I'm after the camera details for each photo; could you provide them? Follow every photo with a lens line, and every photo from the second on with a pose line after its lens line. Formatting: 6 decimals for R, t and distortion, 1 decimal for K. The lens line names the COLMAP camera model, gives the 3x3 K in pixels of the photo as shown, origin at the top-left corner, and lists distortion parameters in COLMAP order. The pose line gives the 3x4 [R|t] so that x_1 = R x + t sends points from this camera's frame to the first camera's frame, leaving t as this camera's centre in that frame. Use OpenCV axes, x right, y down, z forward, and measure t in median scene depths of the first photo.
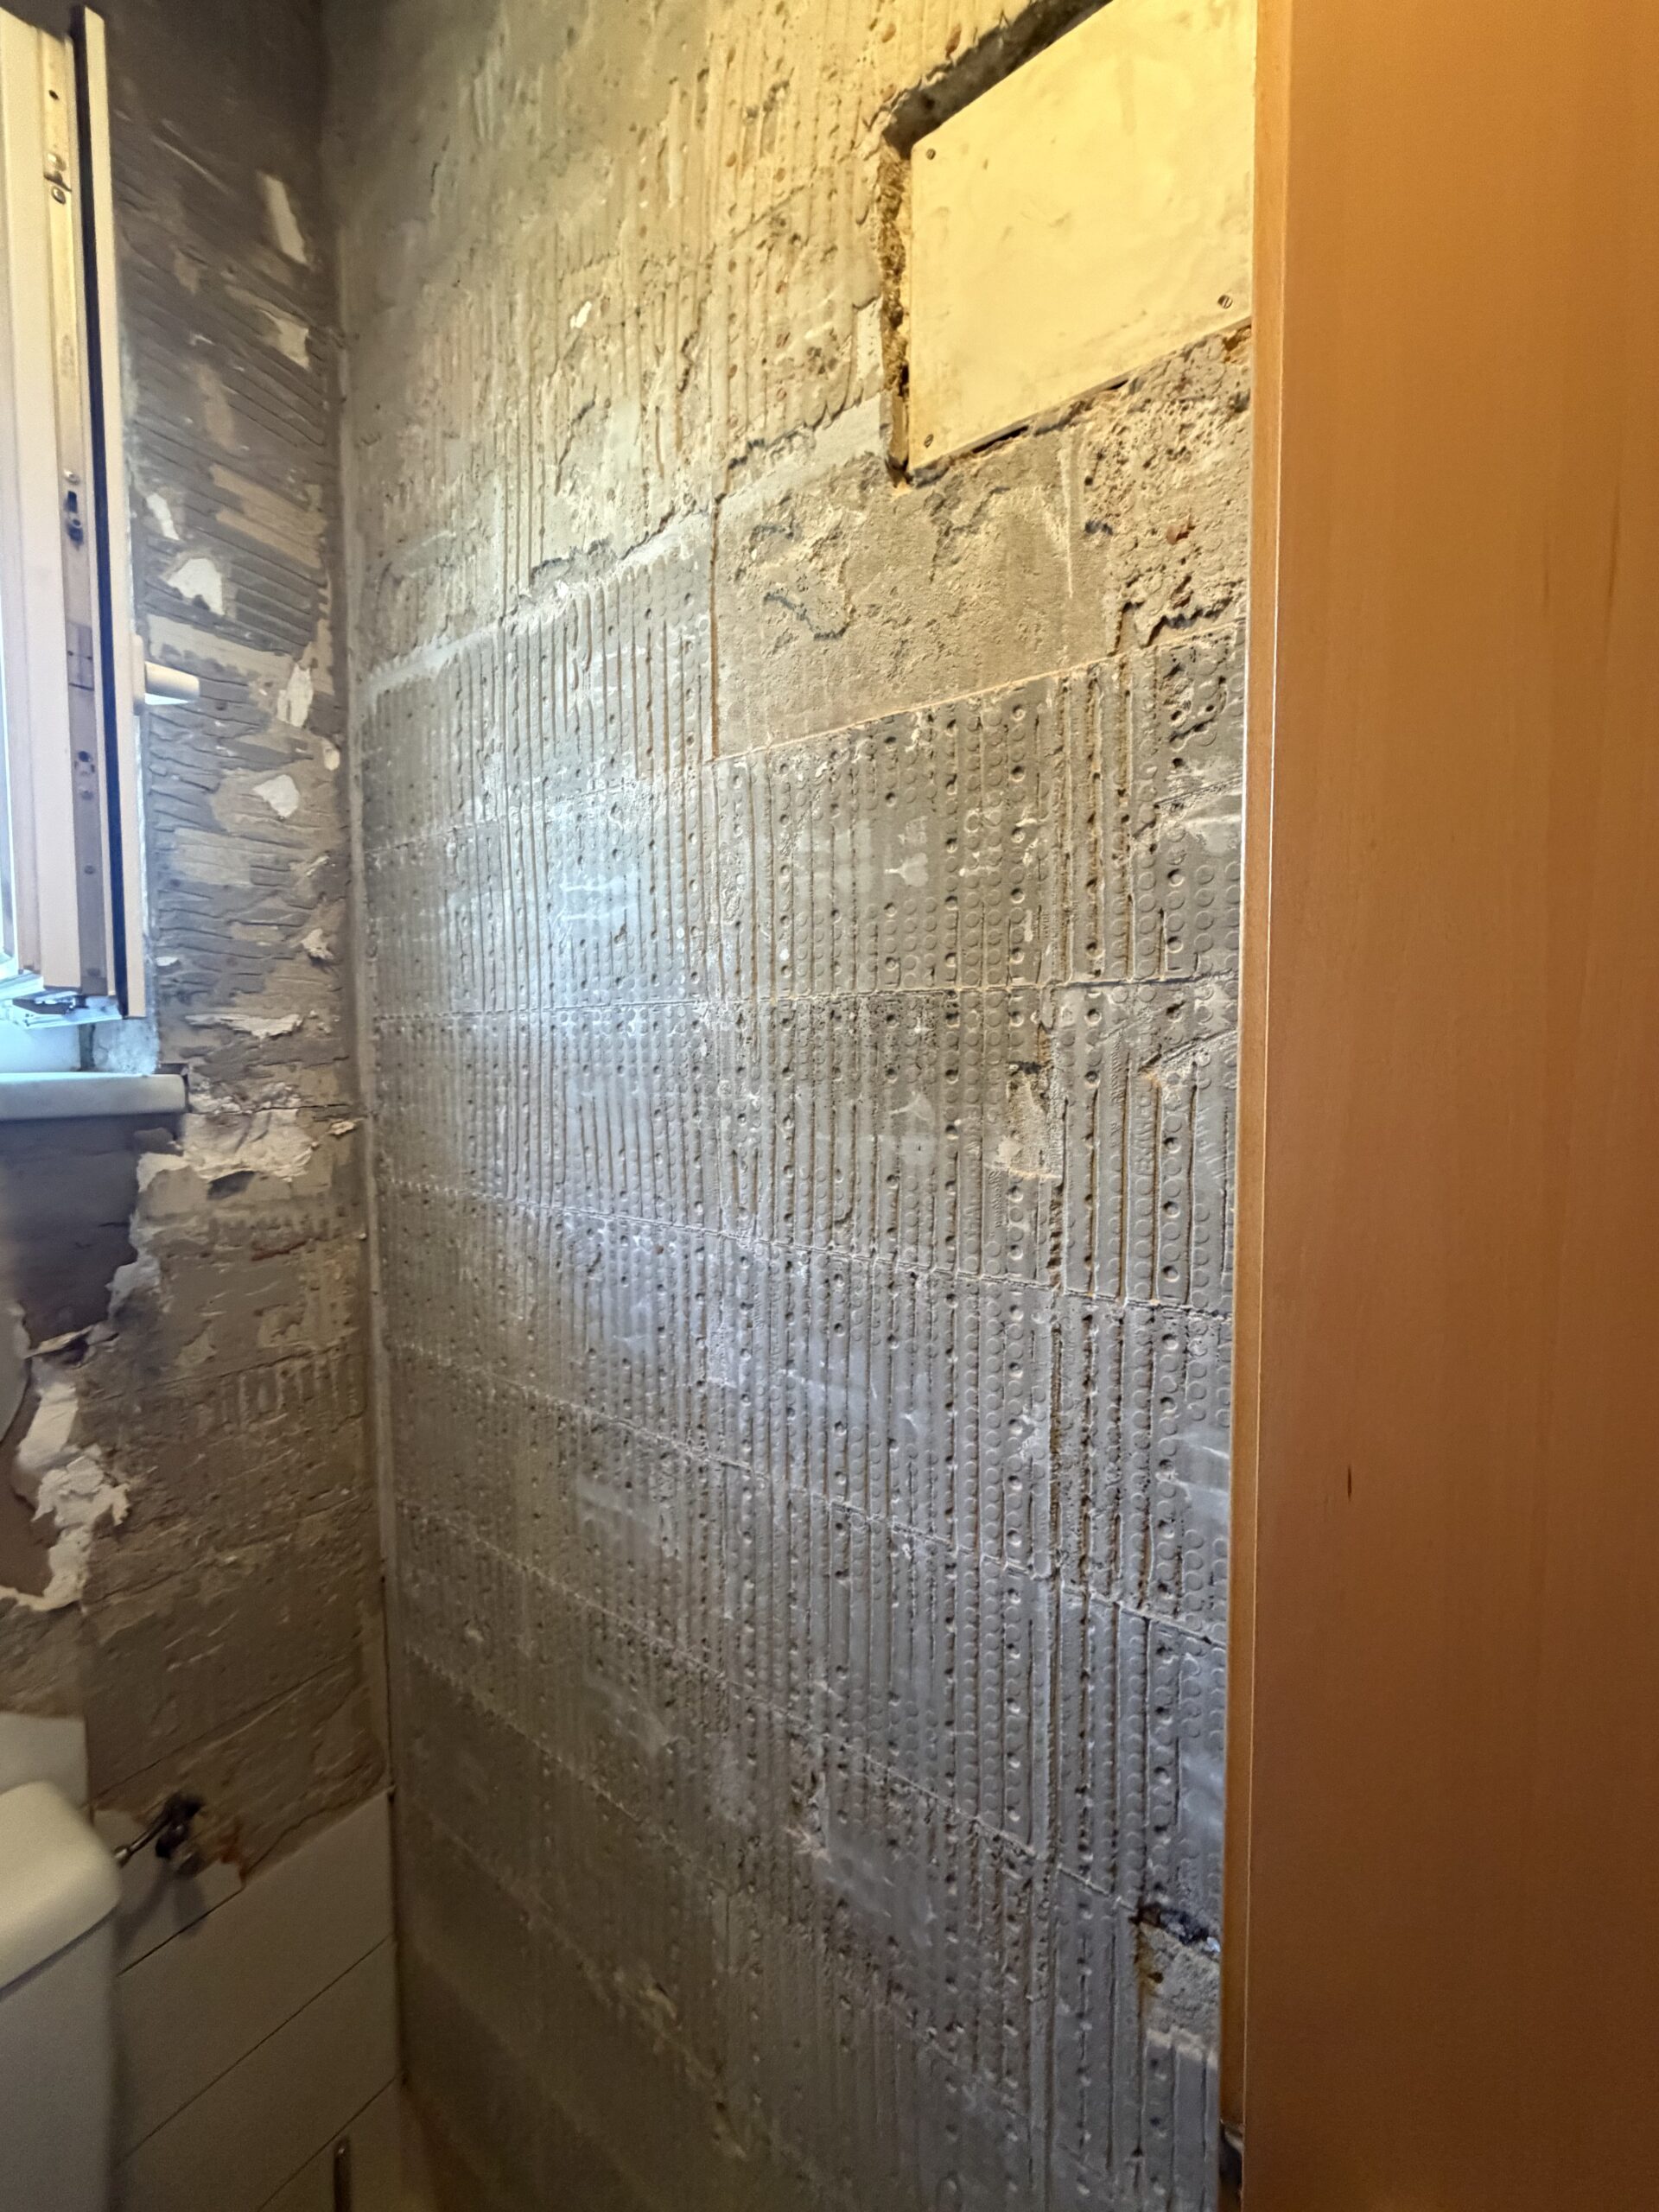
lens RADIAL K [[884.0, 0, 831.0], [0, 884.0, 1095.6], [0, 0, 1]] dist [-0.000197, -0.000136]
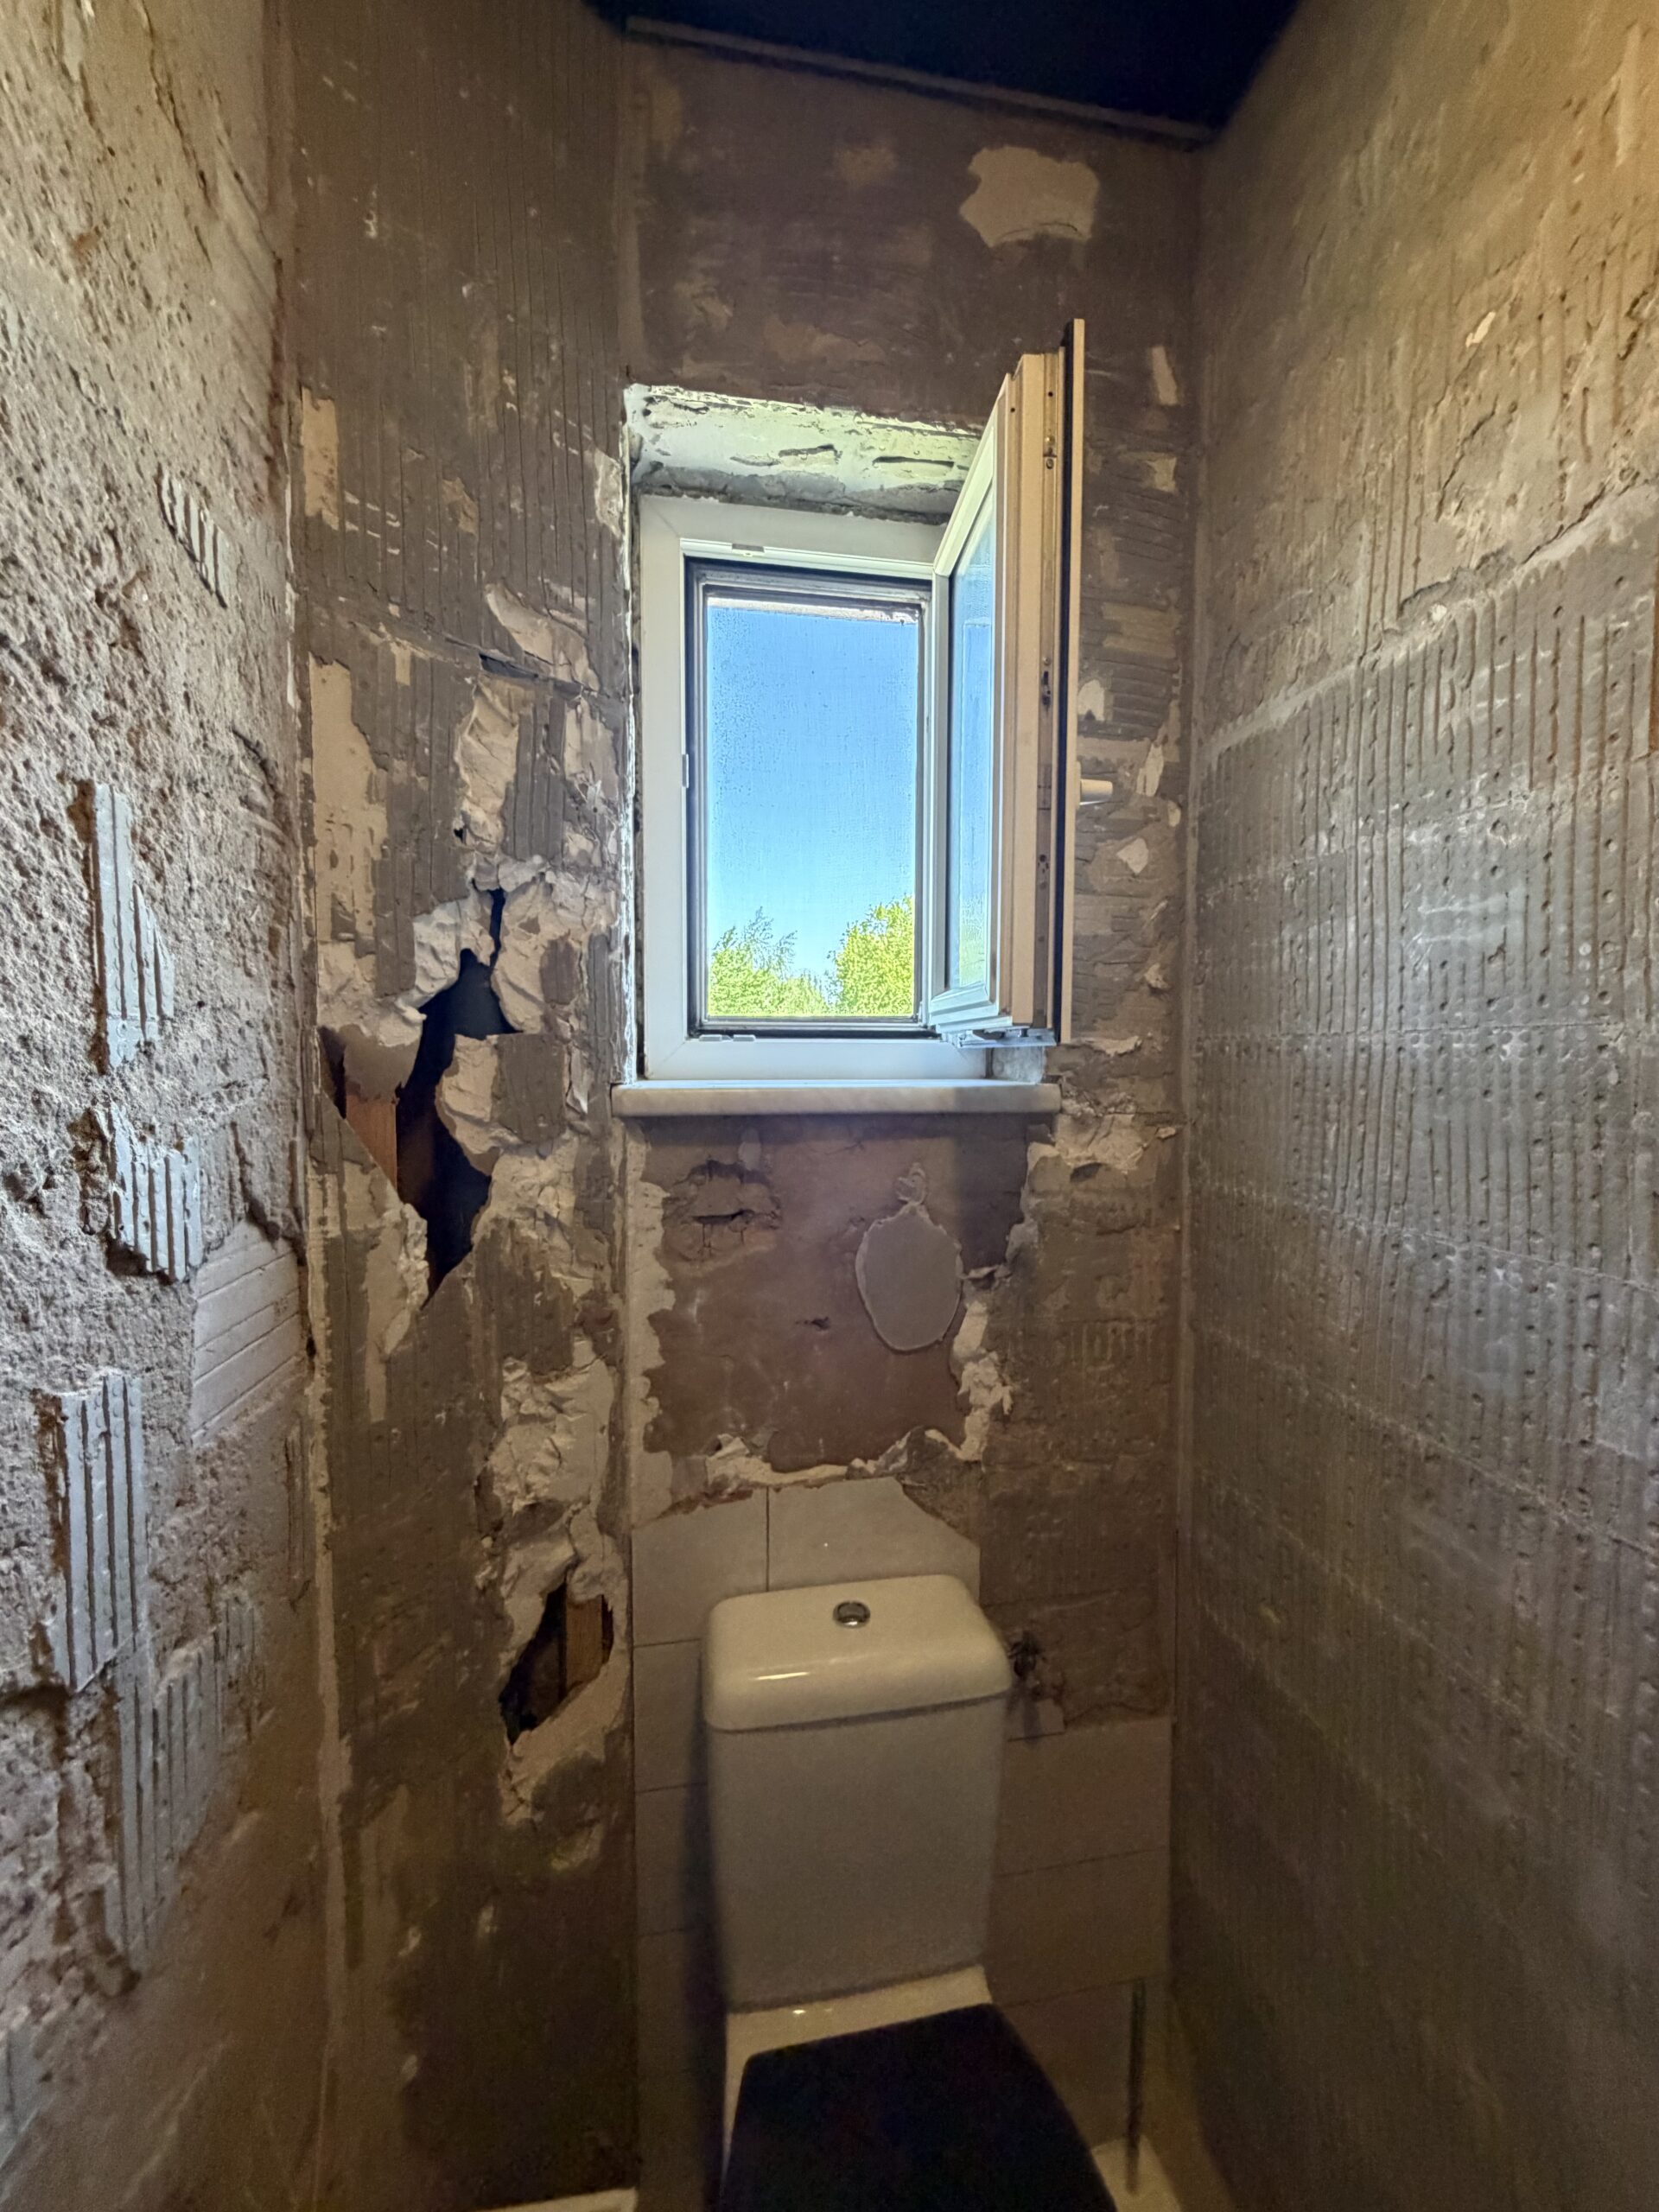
lens RADIAL K [[884.0, 0, 830.1], [0, 884.0, 1096.6], [0, 0, 1]] dist [-0.000197, -0.000136]
pose [[0.717014, 0.038973, -0.695969, -0.076403], [-0.042819, 0.999013, 0.011829, -0.007070], [0.695743, 0.021319, 0.717974, -0.177684]]
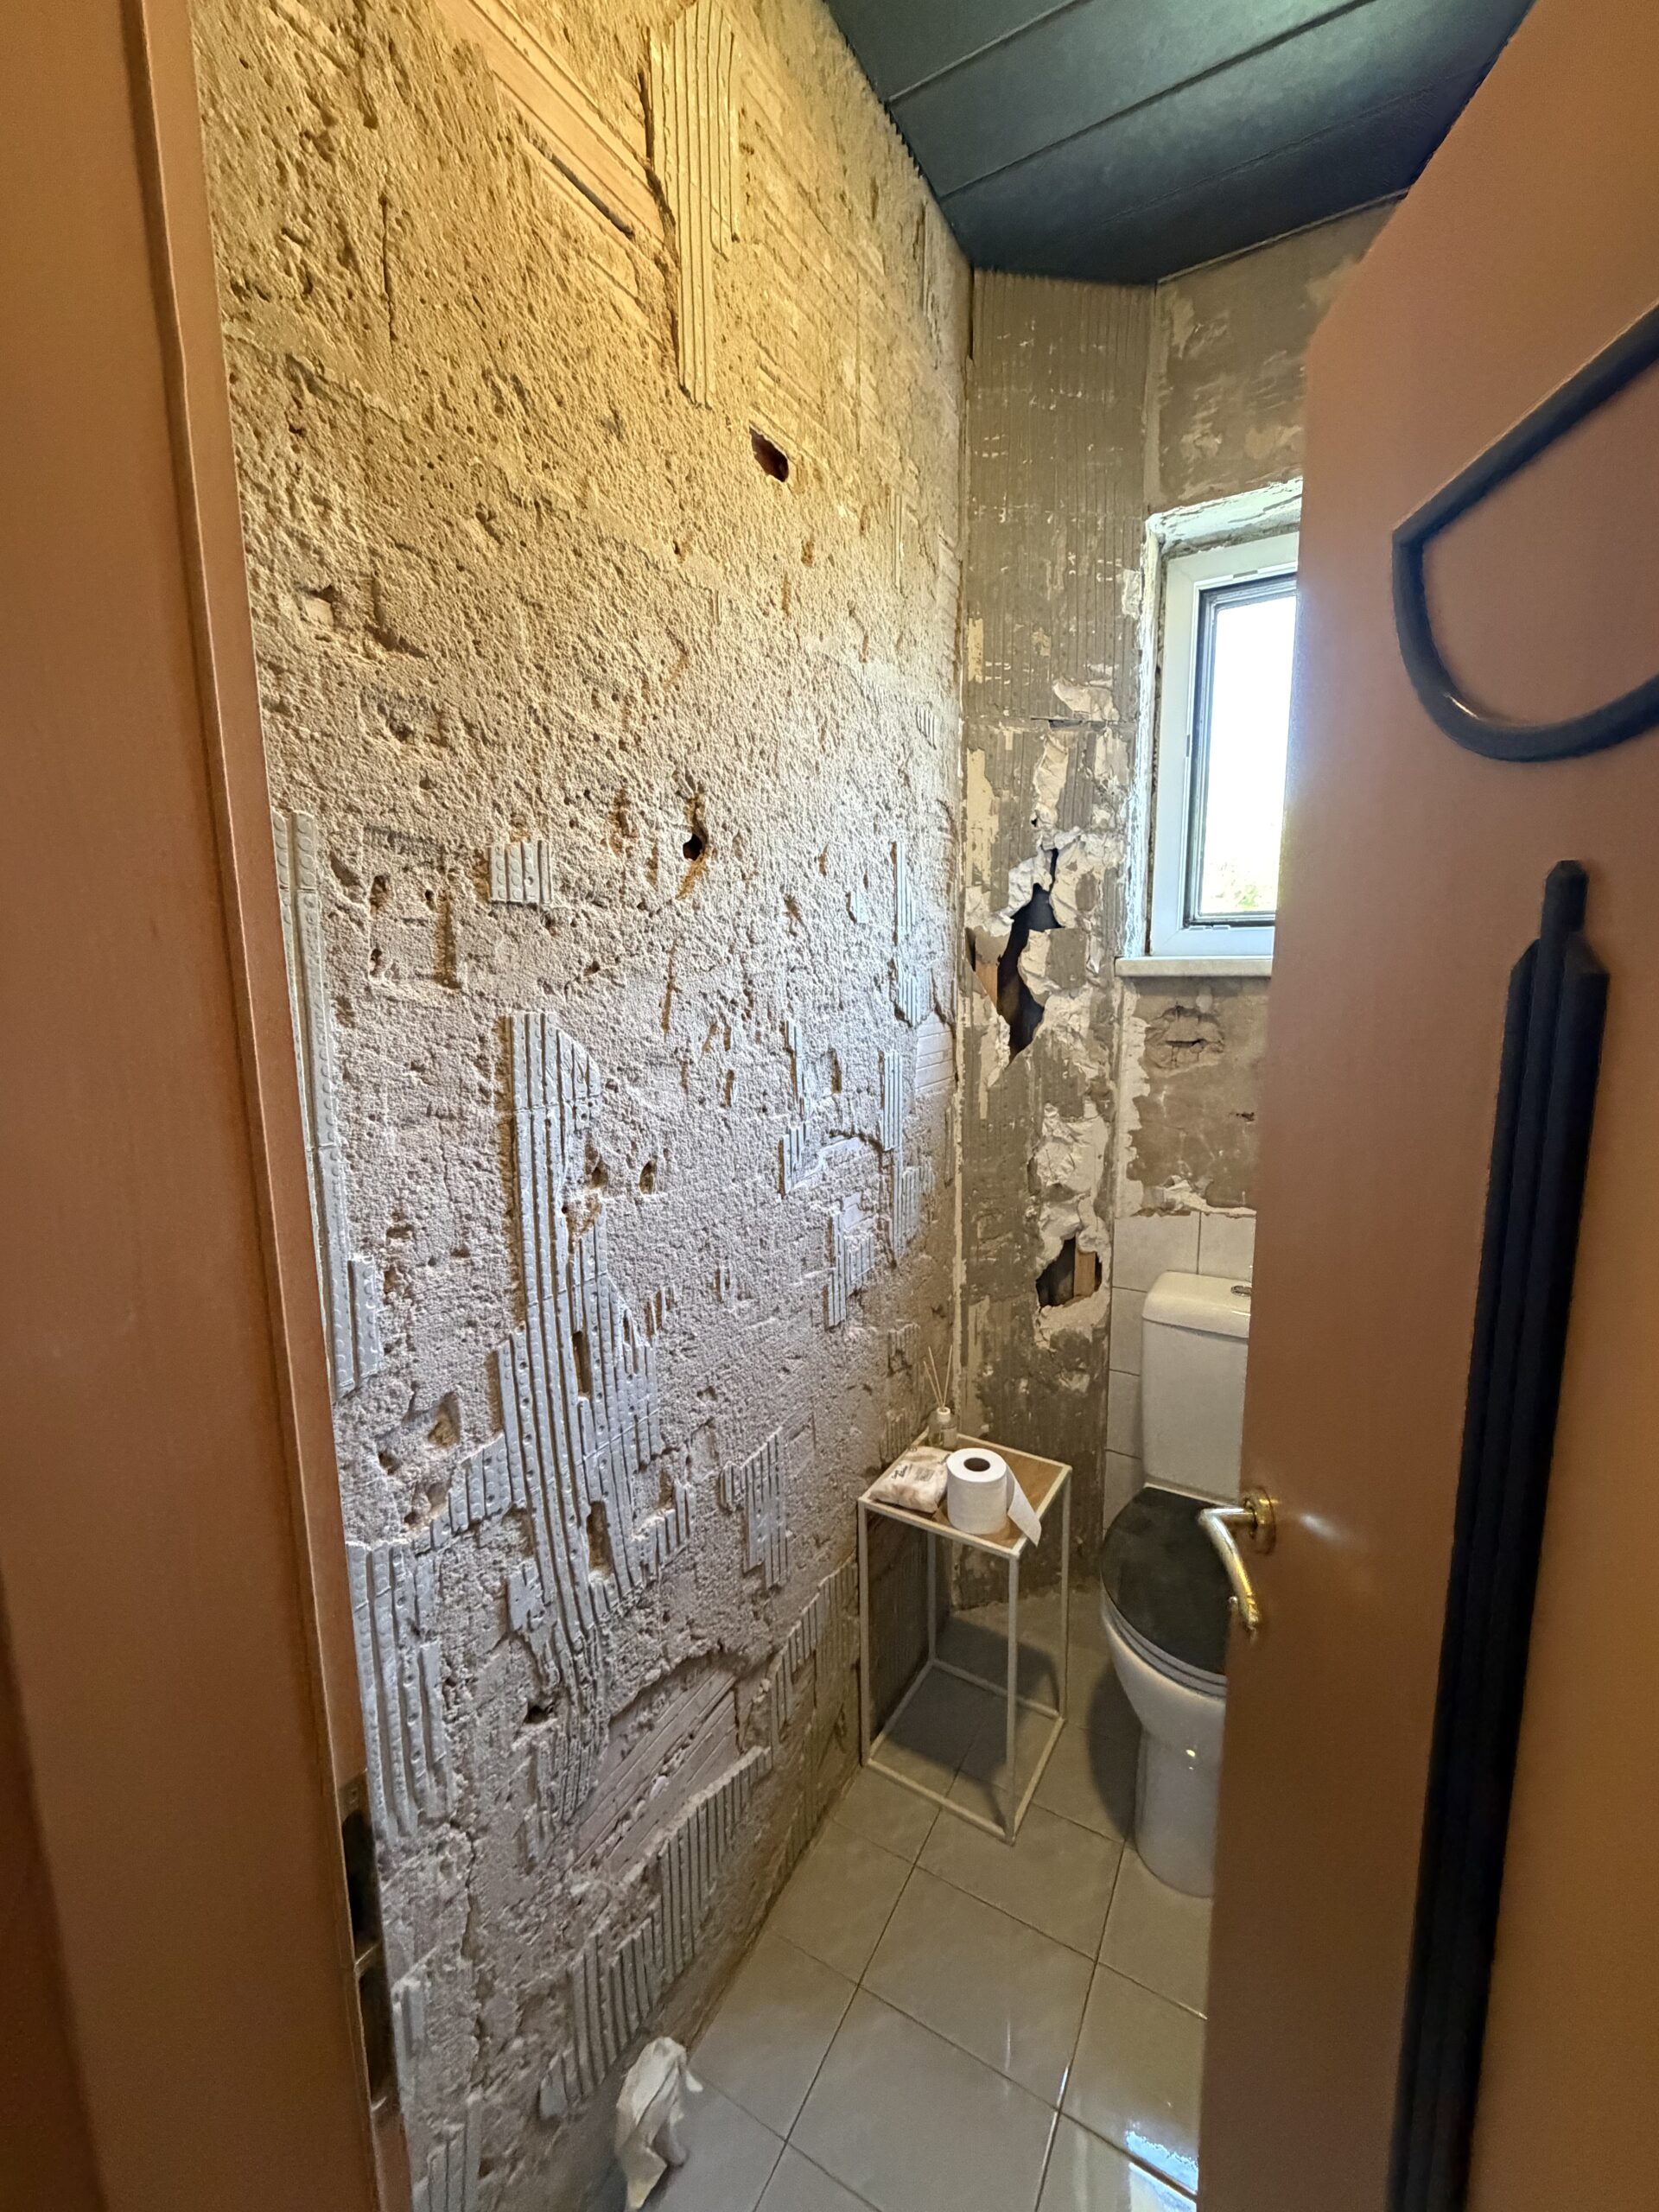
lens RADIAL K [[884.0, 0, 830.2], [0, 884.0, 1100.2], [0, 0, 1]] dist [-0.000197, -0.000136]
pose [[0.112428, 0.161388, -0.980466, 0.901913], [-0.043110, 0.986585, 0.157452, 0.038833], [0.992724, 0.024566, 0.117877, -0.421159]]
